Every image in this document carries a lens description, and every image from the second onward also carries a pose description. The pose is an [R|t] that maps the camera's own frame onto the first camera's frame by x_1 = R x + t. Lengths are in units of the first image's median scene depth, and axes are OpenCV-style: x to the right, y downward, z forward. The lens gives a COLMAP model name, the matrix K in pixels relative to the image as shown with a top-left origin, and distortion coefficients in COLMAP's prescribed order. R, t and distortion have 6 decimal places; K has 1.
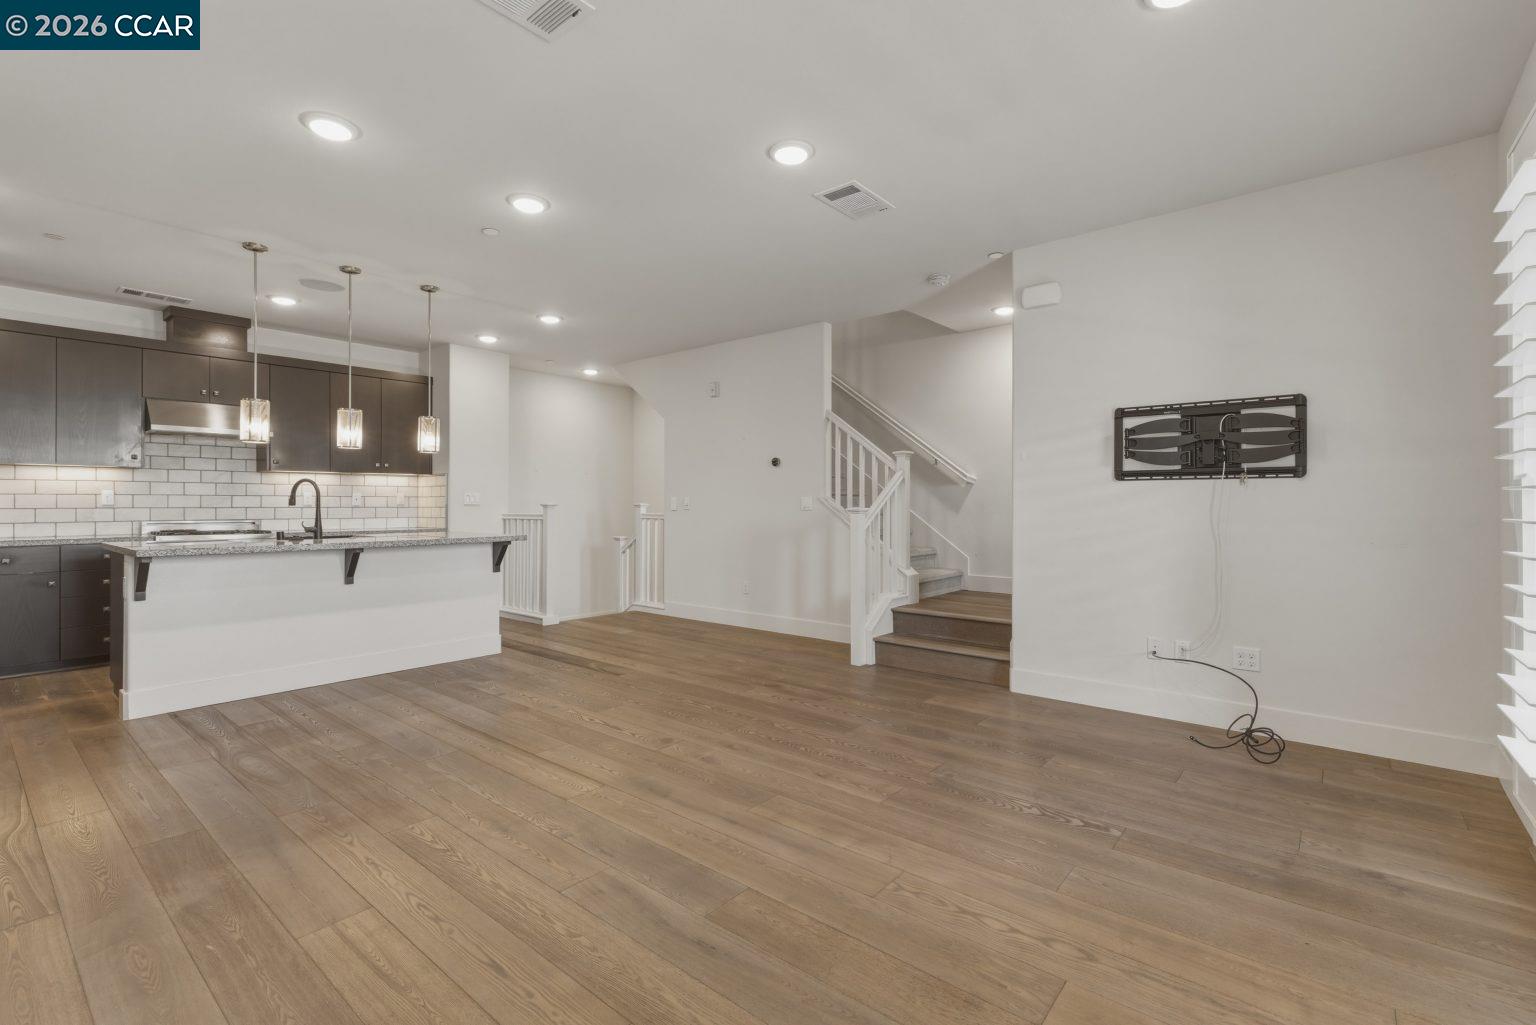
lens RADIAL K [[677.2, 0, 759.3], [0, 677.2, 506.0], [0, 0, 1]] dist [0.003660, -0.000043]
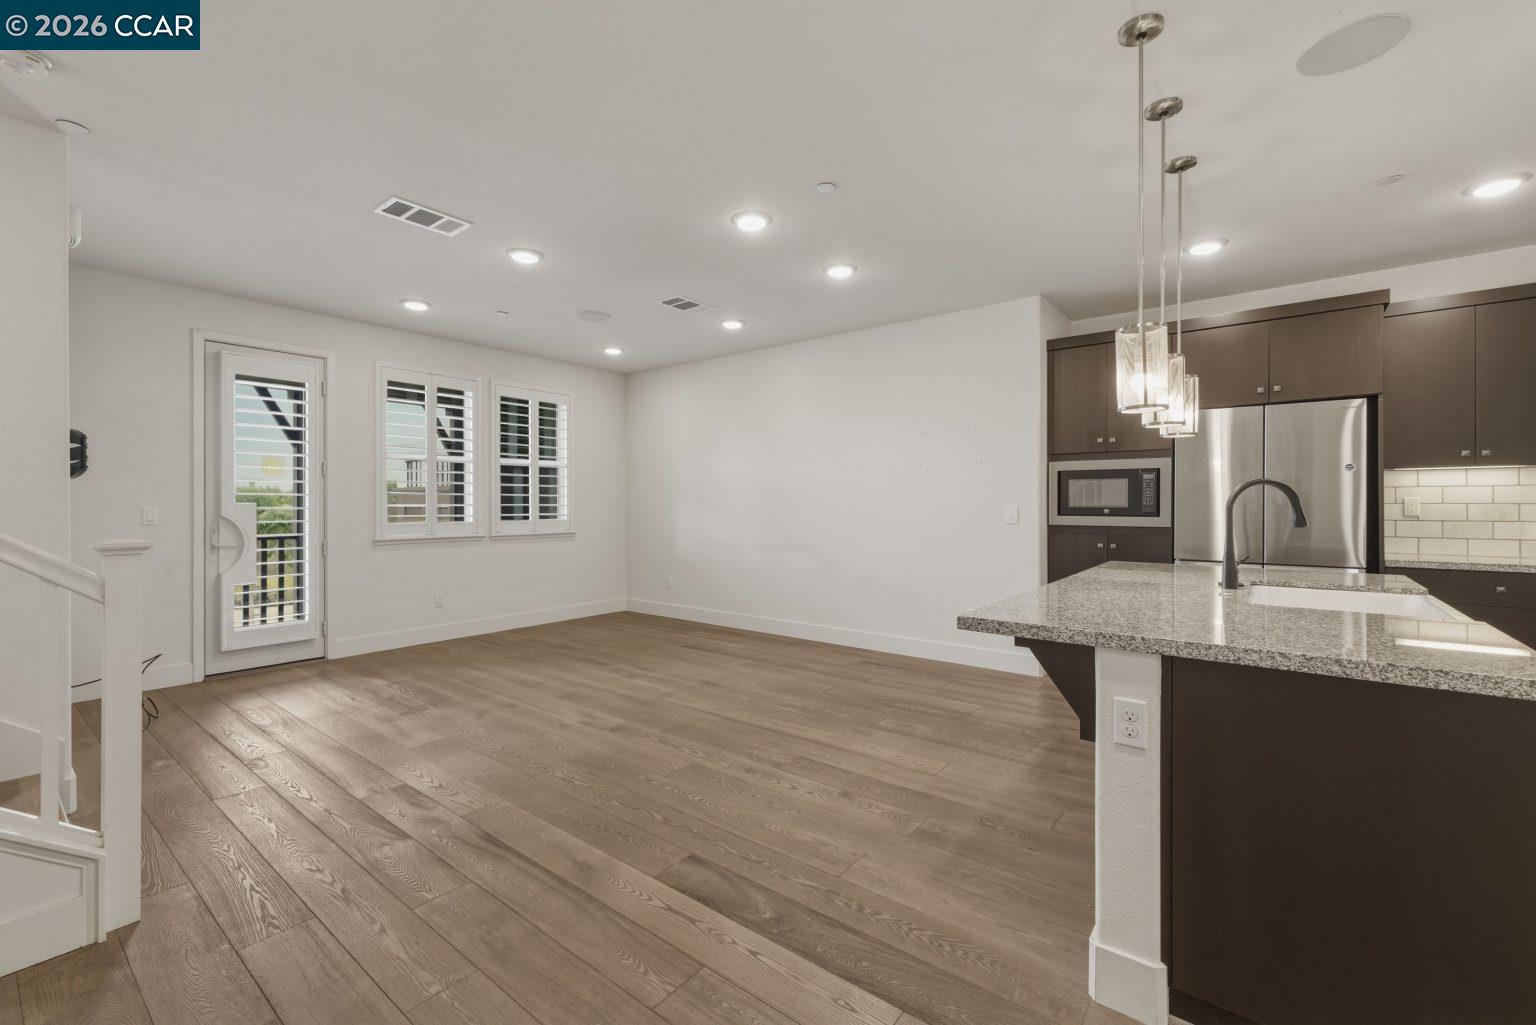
lens RADIAL K [[642.4, 0, 769.5], [0, 642.4, 497.9], [0, 0, 1]] dist [0.002672, 0.000005]
pose [[-0.999655, 0.001900, -0.026195, -0.262738], [0.002110, 0.999966, -0.007987, -0.018745], [0.026179, -0.008040, -0.999625, 1.484192]]
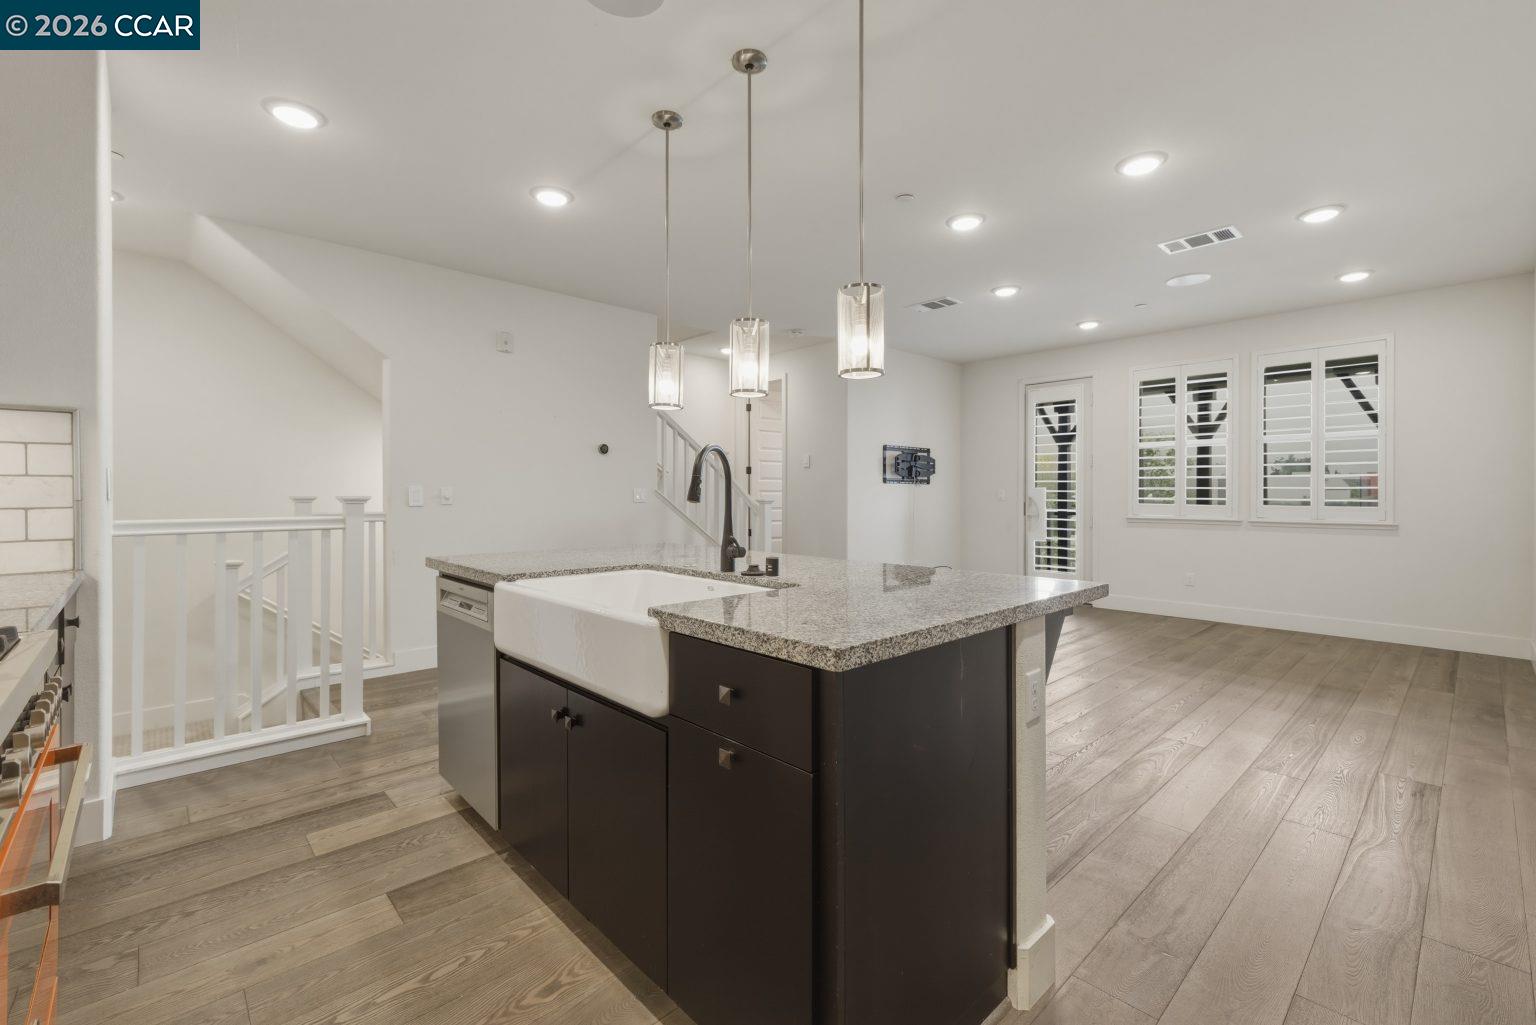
lens RADIAL K [[677.2, 0, 767.2], [0, 677.2, 498.7], [0, 0, 1]] dist [0.003660, -0.000043]
pose [[0.115092, -0.005843, 0.993338, -1.120743], [0.003176, 0.999980, 0.005514, -0.005355], [-0.993350, 0.002520, 0.115108, 0.909081]]
